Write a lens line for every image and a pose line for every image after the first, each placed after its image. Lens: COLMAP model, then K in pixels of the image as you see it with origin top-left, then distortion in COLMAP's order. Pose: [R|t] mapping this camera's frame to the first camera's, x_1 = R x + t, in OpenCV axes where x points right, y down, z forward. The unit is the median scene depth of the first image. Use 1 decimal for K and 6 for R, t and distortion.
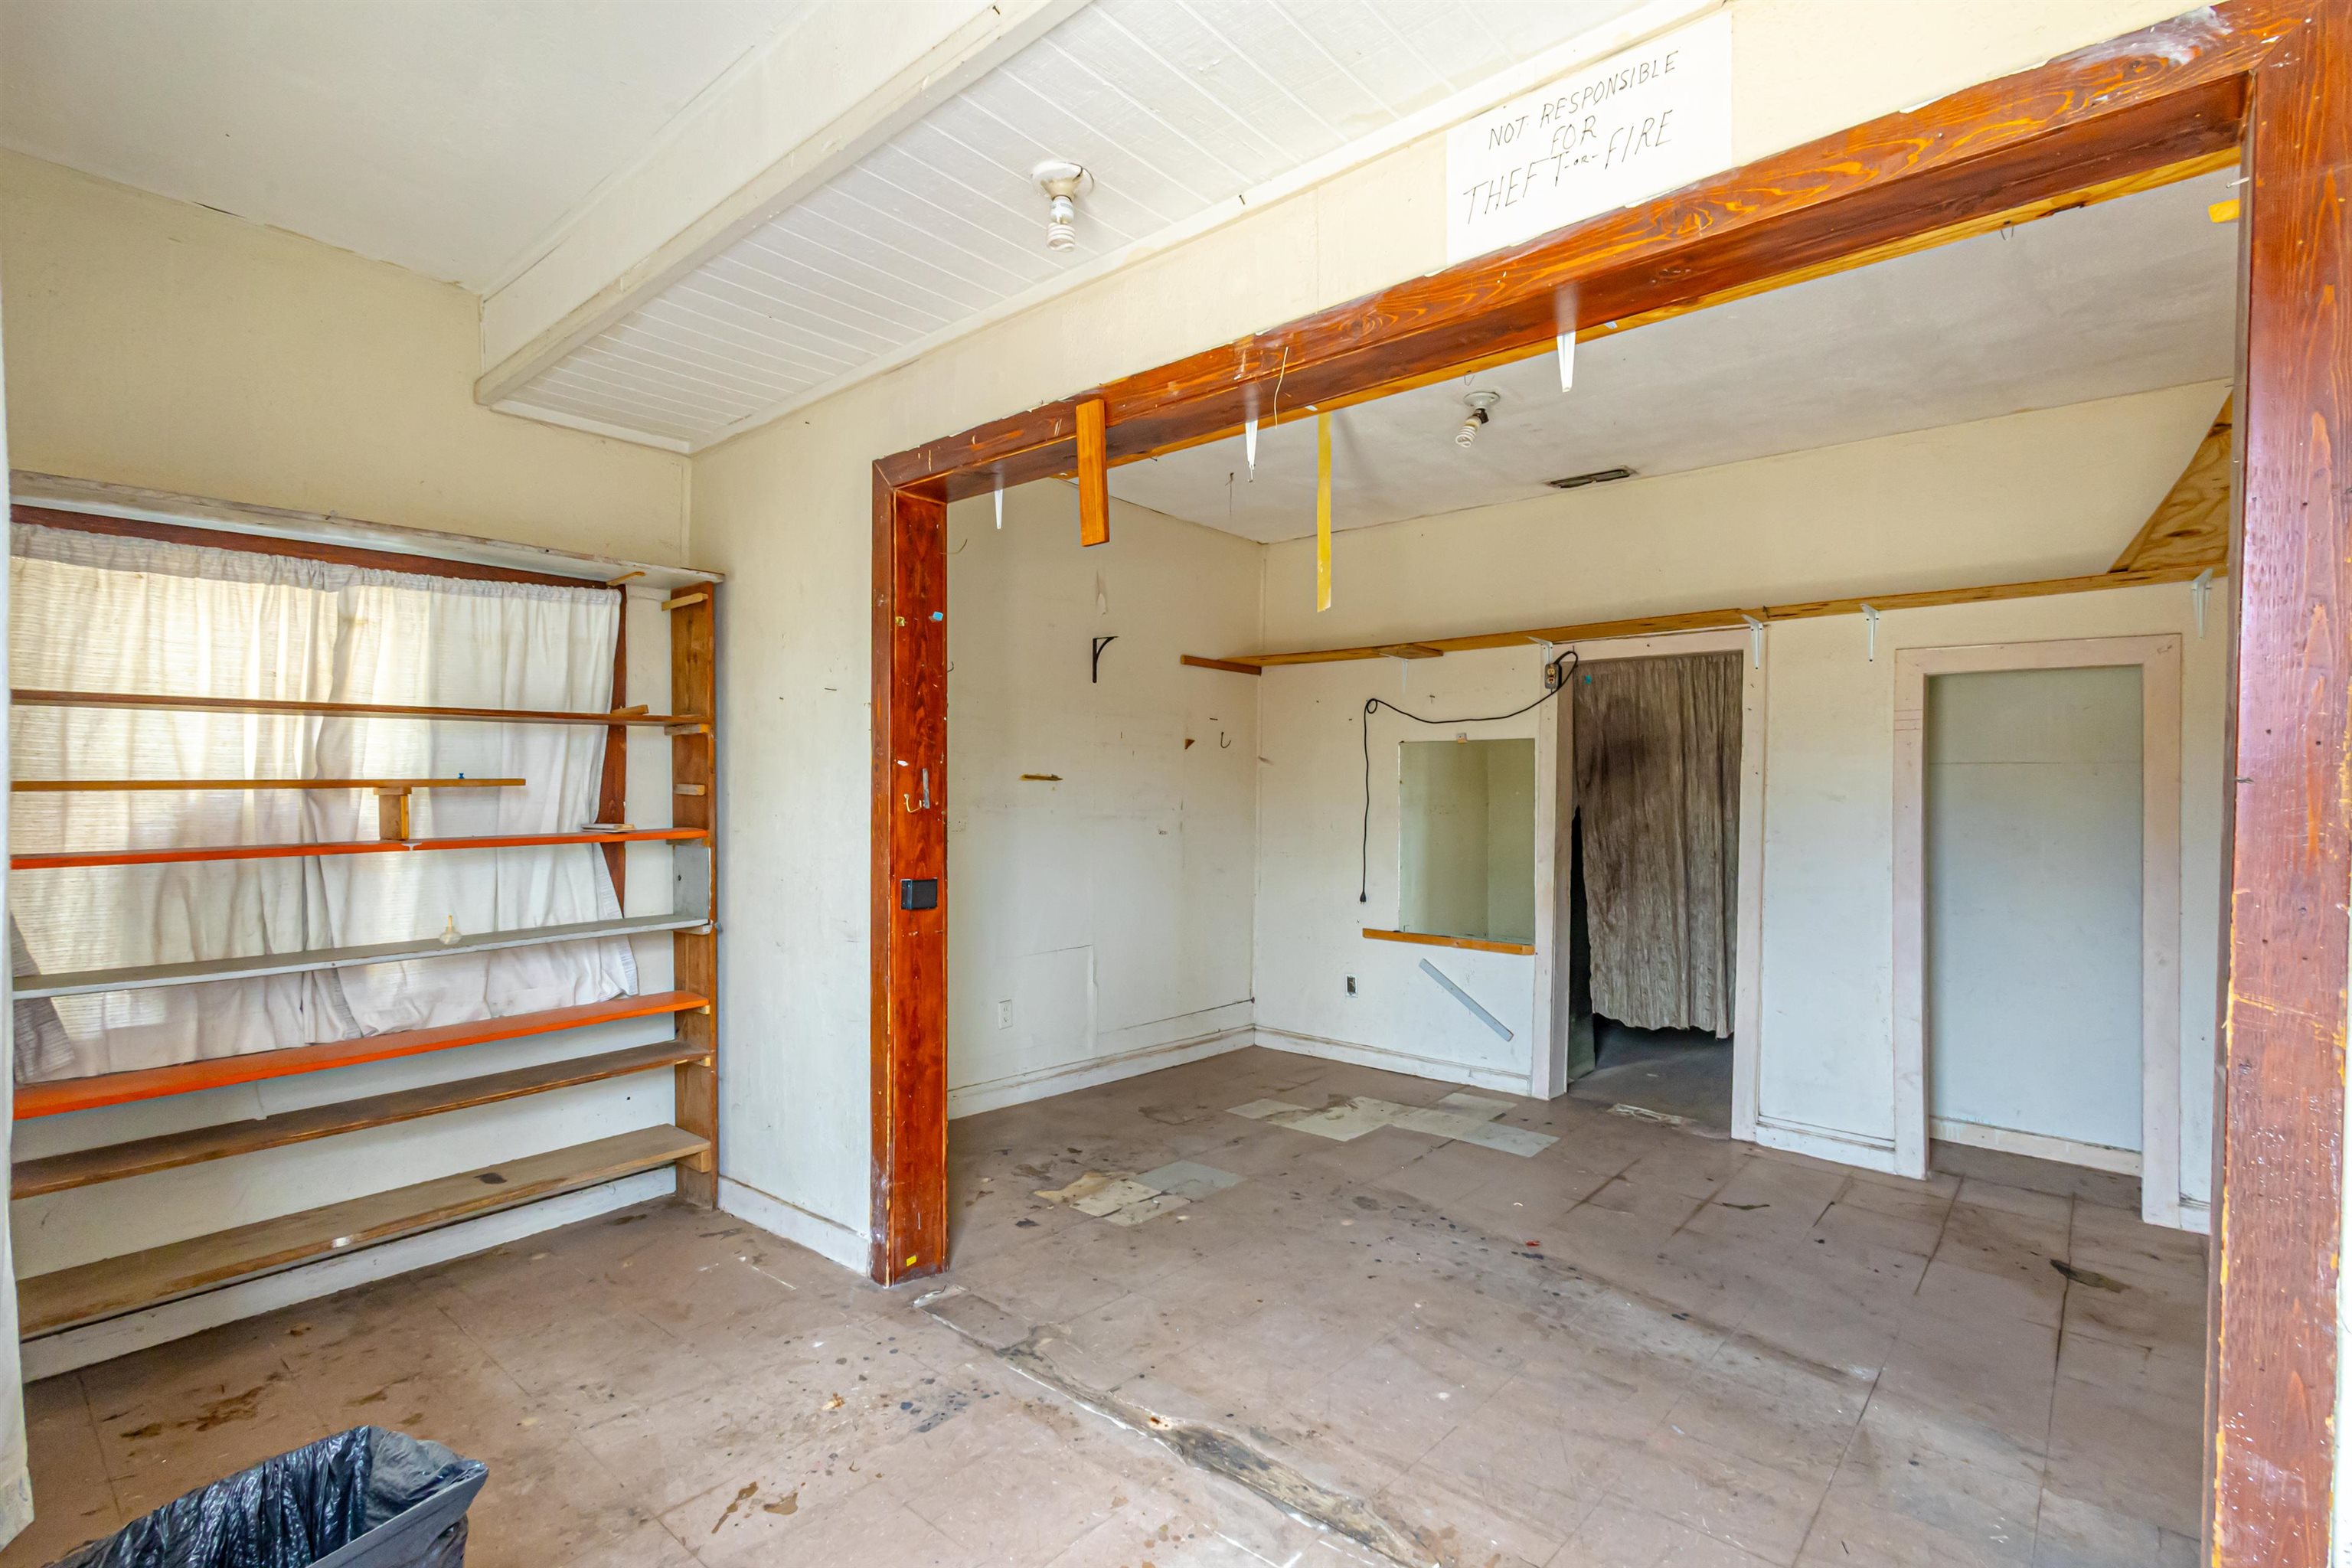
lens RADIAL K [[1087.2, 0, 1182.0], [0, 1087.2, 786.0], [0, 0, 1]] dist [0.000983, -0.002909]
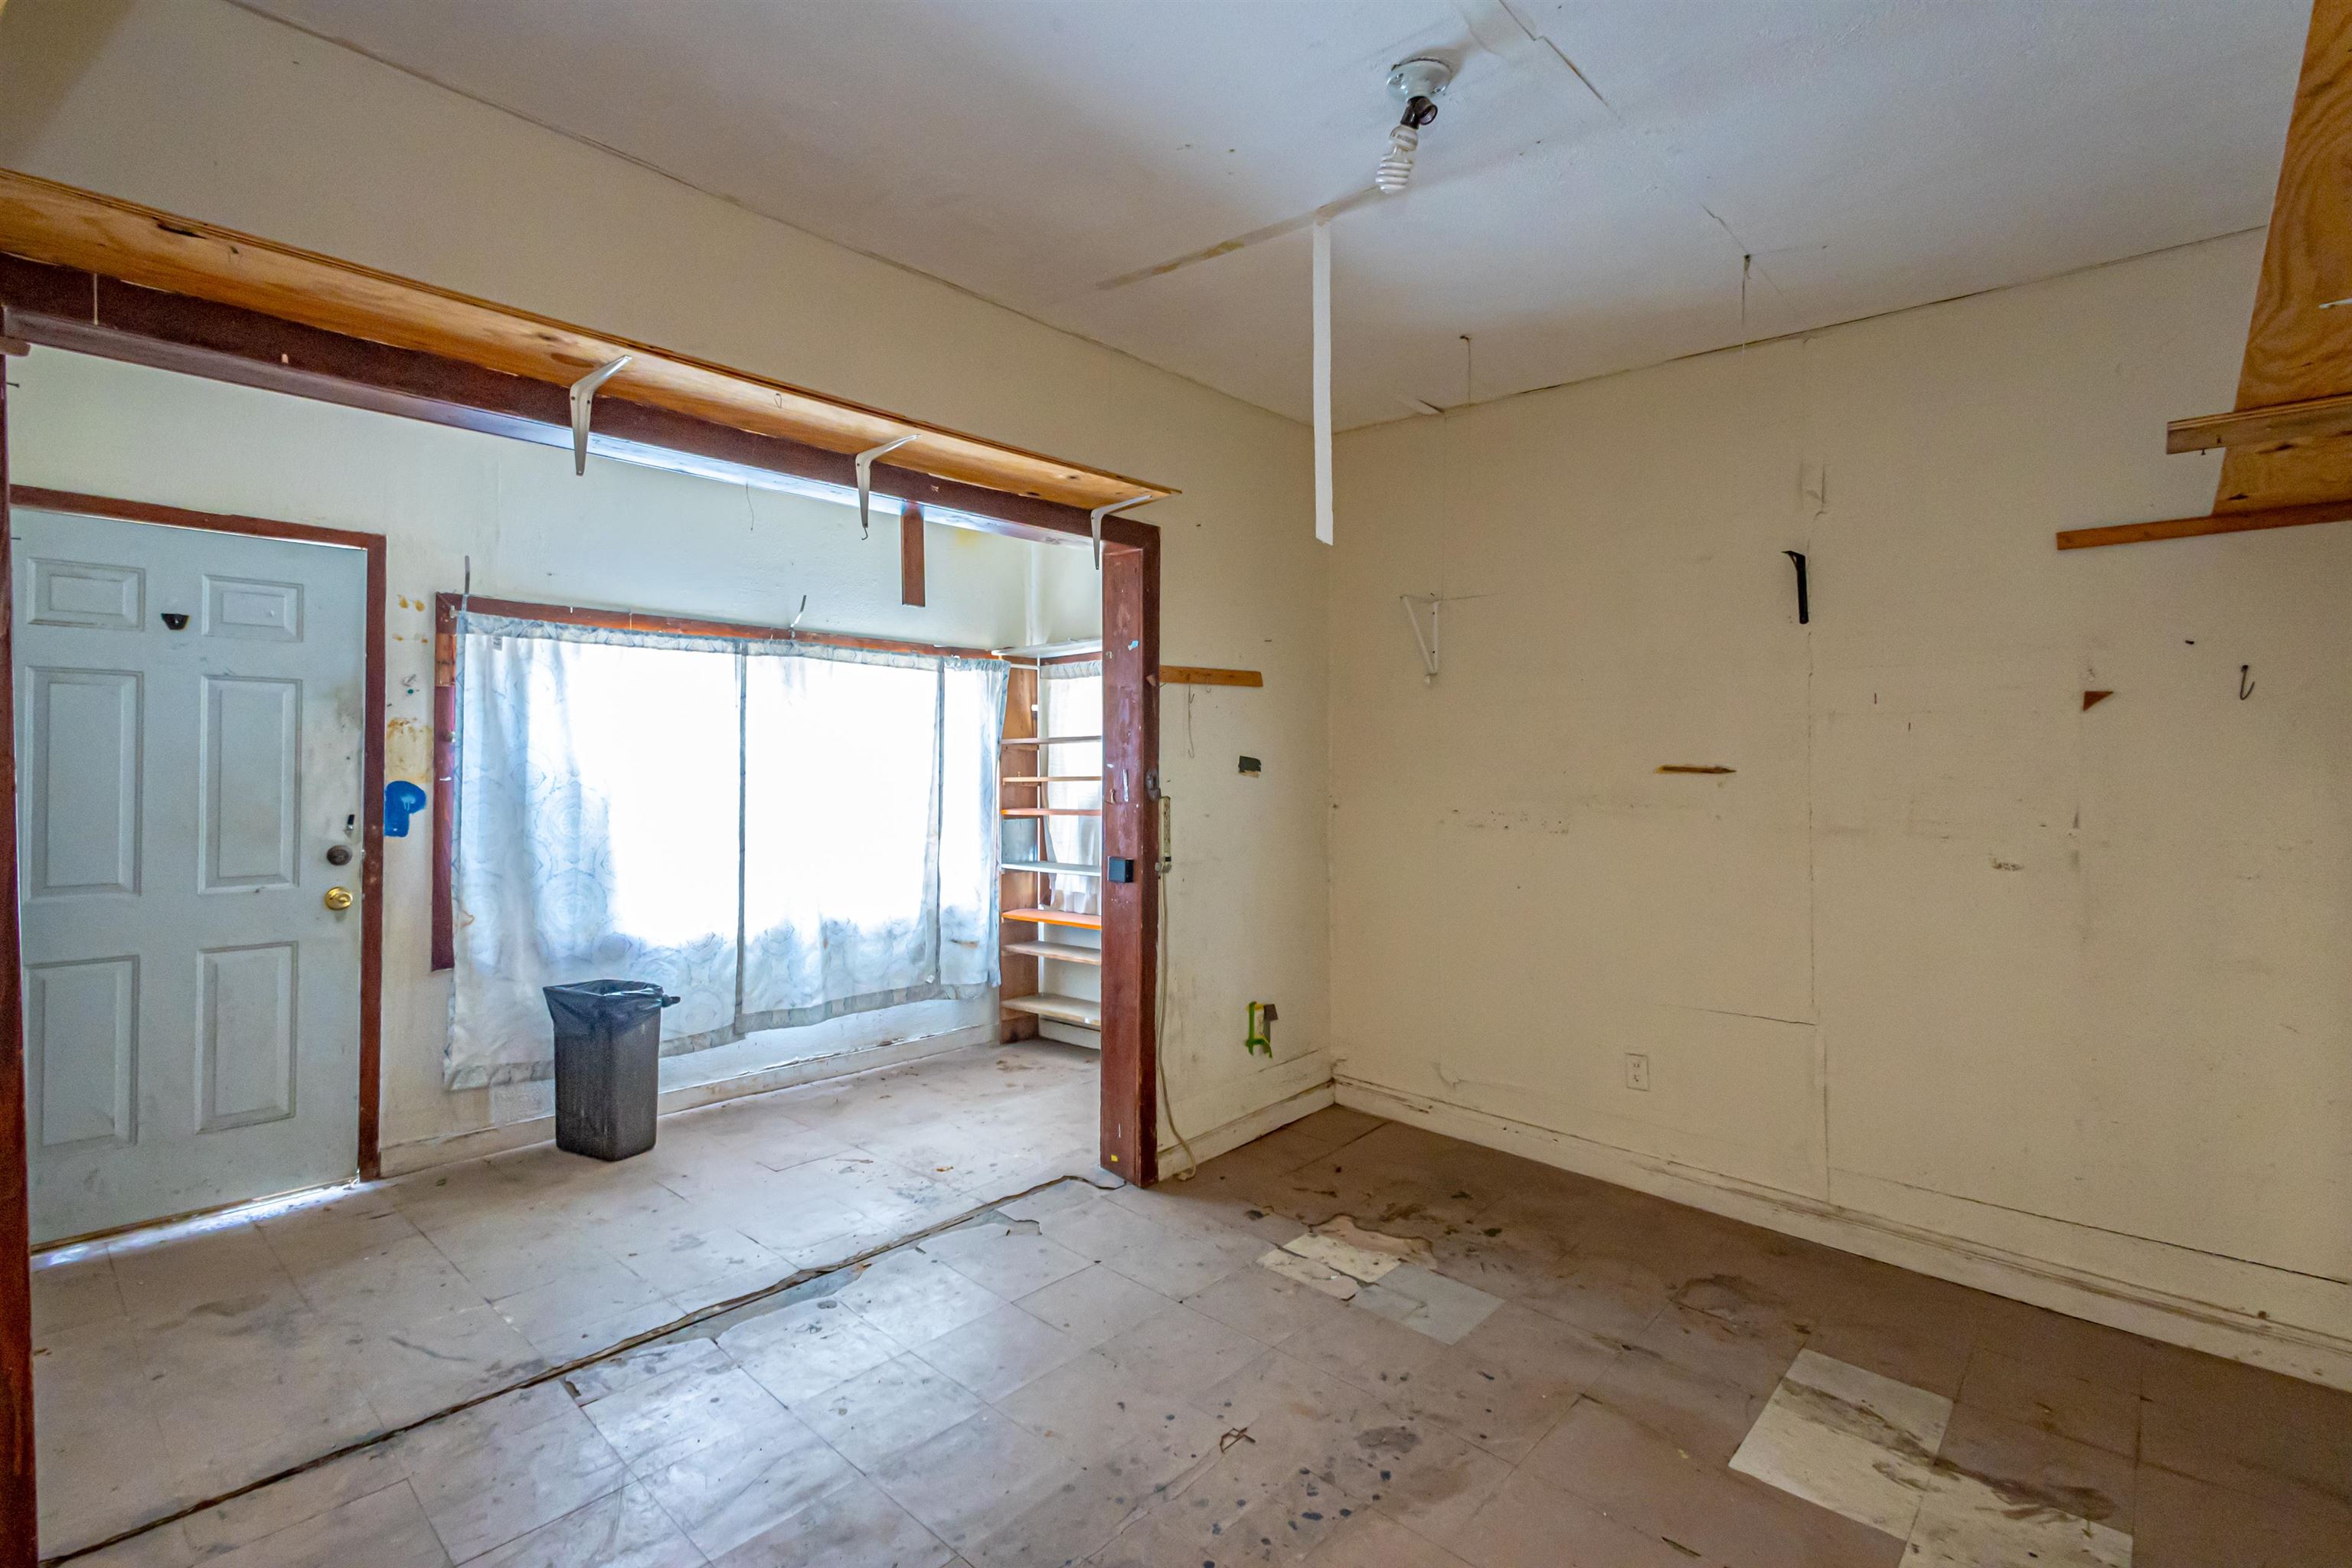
lens RADIAL K [[1087.2, 0, 1181.3], [0, 1087.2, 774.1], [0, 0, 1]] dist [0.000983, -0.002909]
pose [[-0.033181, 0.005037, -0.999437, 0.758680], [0.006460, 0.999967, 0.004825, -0.013084], [0.999428, -0.006297, -0.033212, 0.839902]]
